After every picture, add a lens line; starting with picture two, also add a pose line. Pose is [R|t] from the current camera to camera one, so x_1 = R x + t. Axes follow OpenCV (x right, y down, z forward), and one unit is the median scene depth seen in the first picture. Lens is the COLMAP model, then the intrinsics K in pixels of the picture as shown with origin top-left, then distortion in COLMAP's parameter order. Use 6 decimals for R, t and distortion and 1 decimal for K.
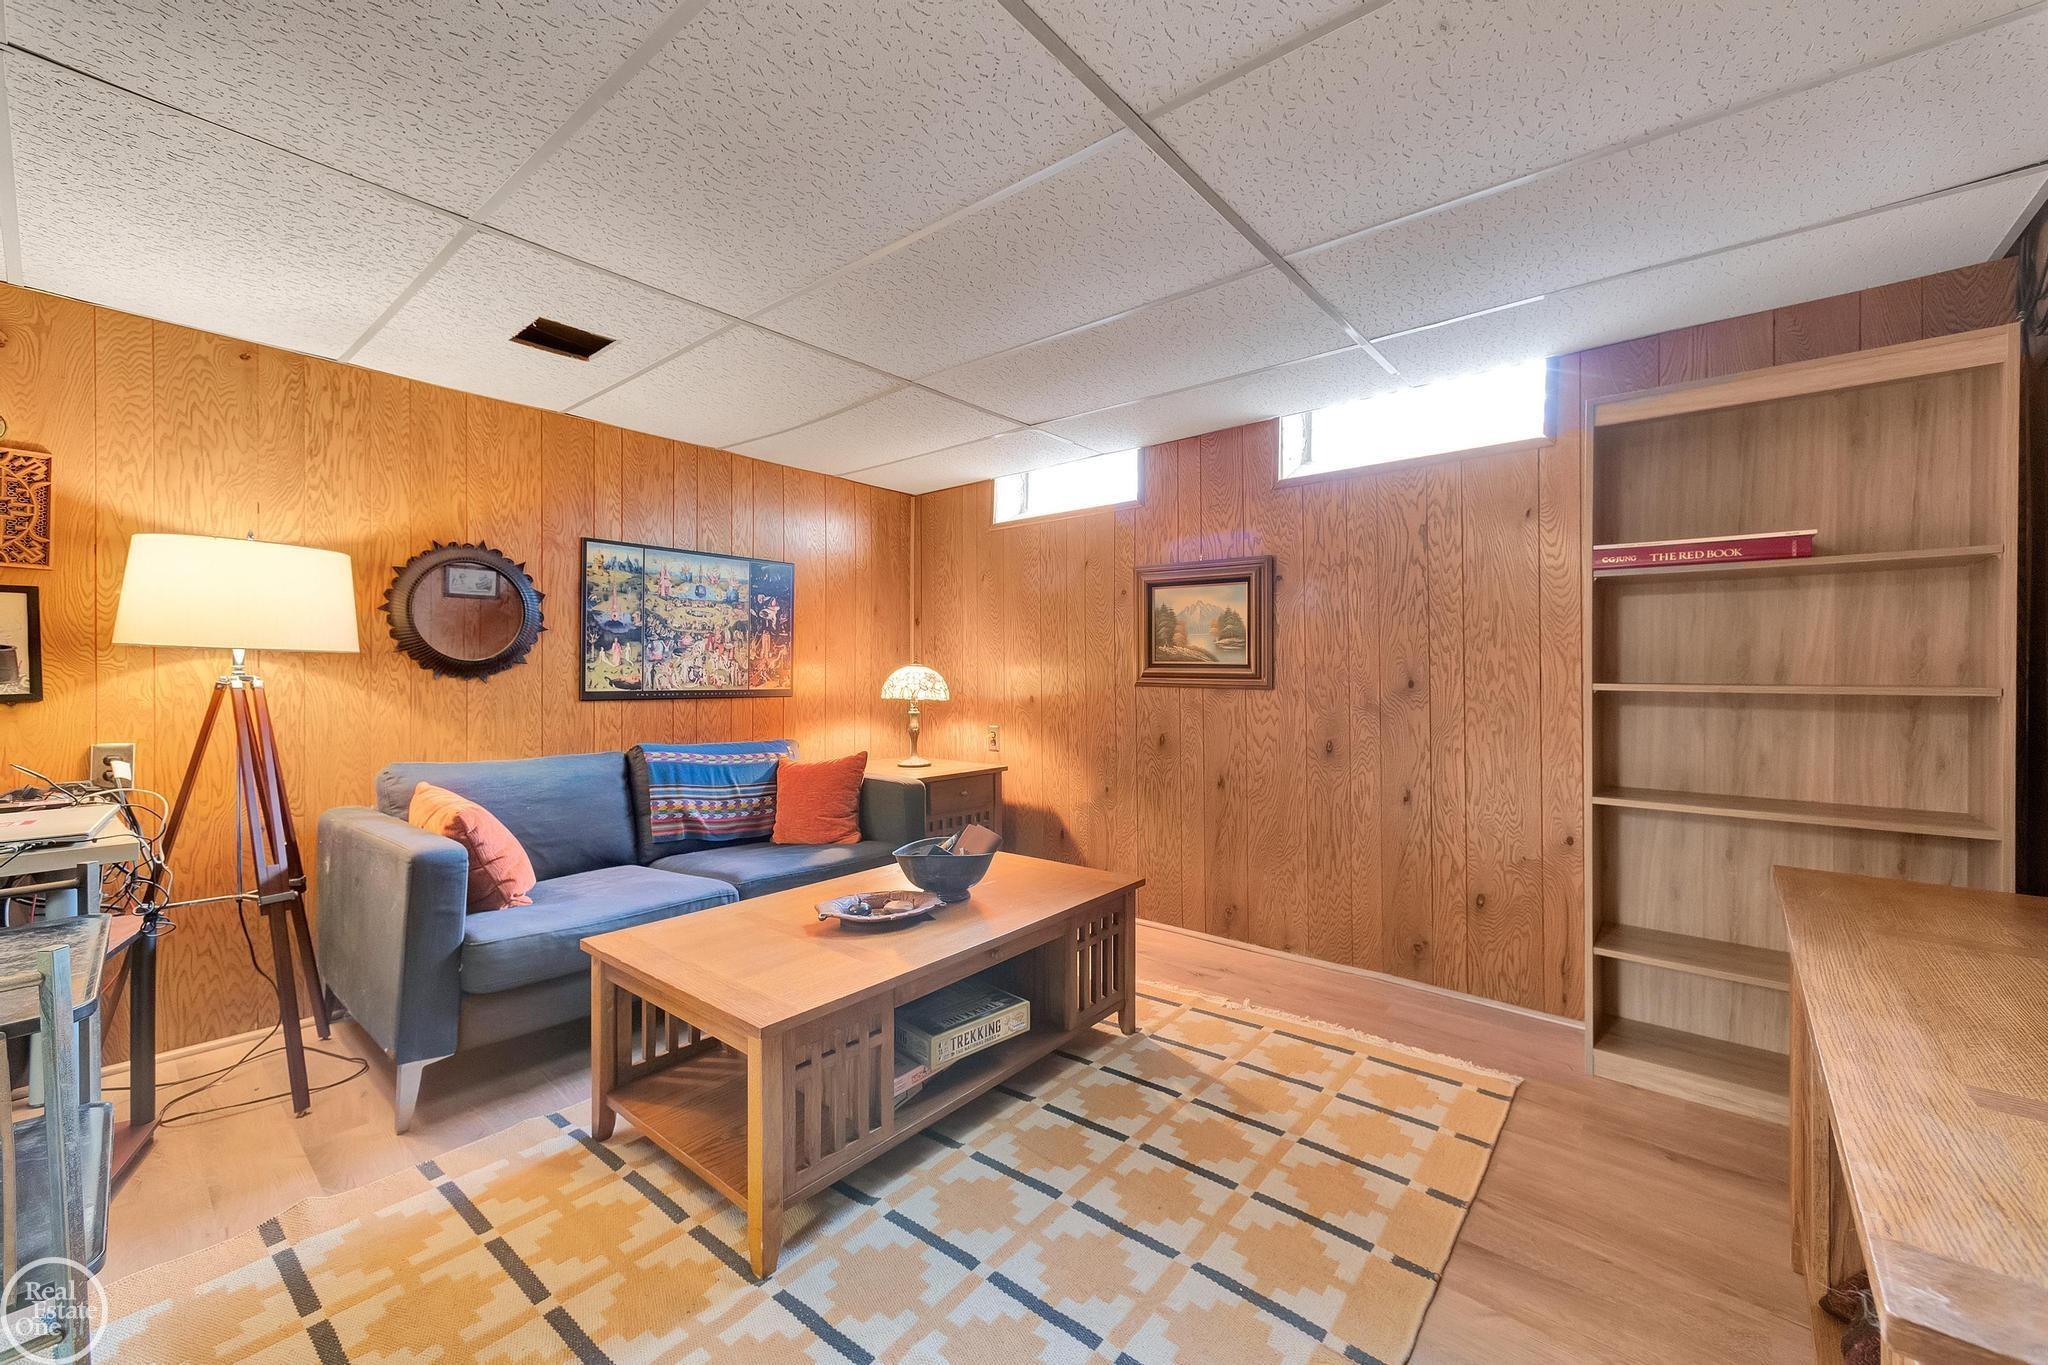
lens RADIAL K [[799.9, 0, 1022.6], [0, 799.9, 675.0], [0, 0, 1]] dist [0.004565, 0.000080]
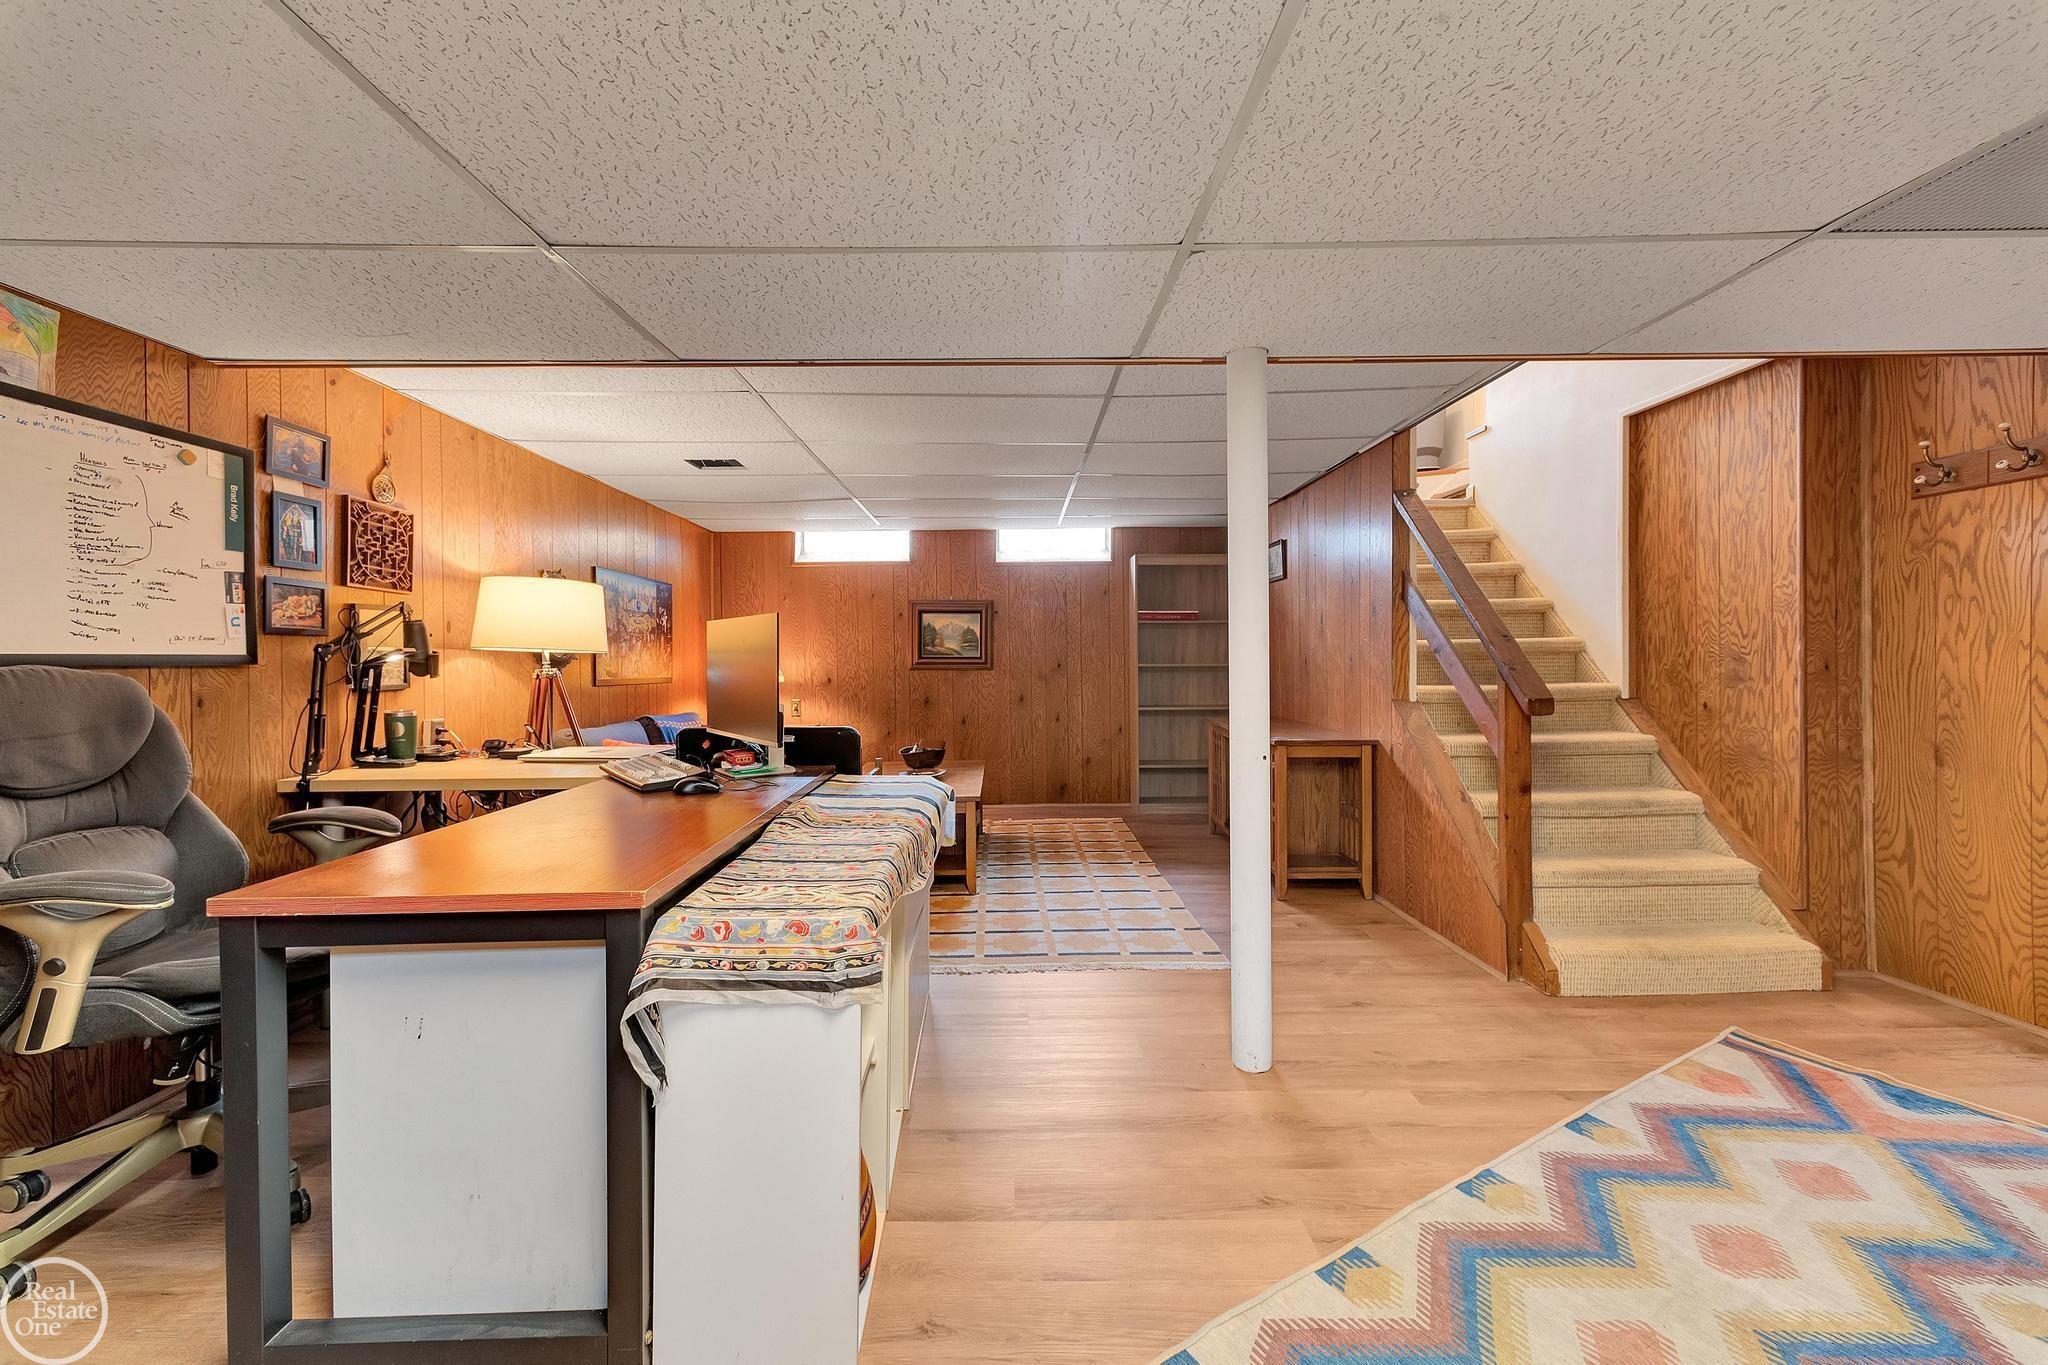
lens RADIAL K [[799.9, 0, 1022.6], [0, 799.9, 675.0], [0, 0, 1]] dist [0.004565, 0.000080]
pose [[0.757582, -0.020331, 0.652424, -0.857238], [0.013301, 0.999788, 0.015710, 0.001043], [-0.652605, -0.003224, 0.757692, -0.488562]]
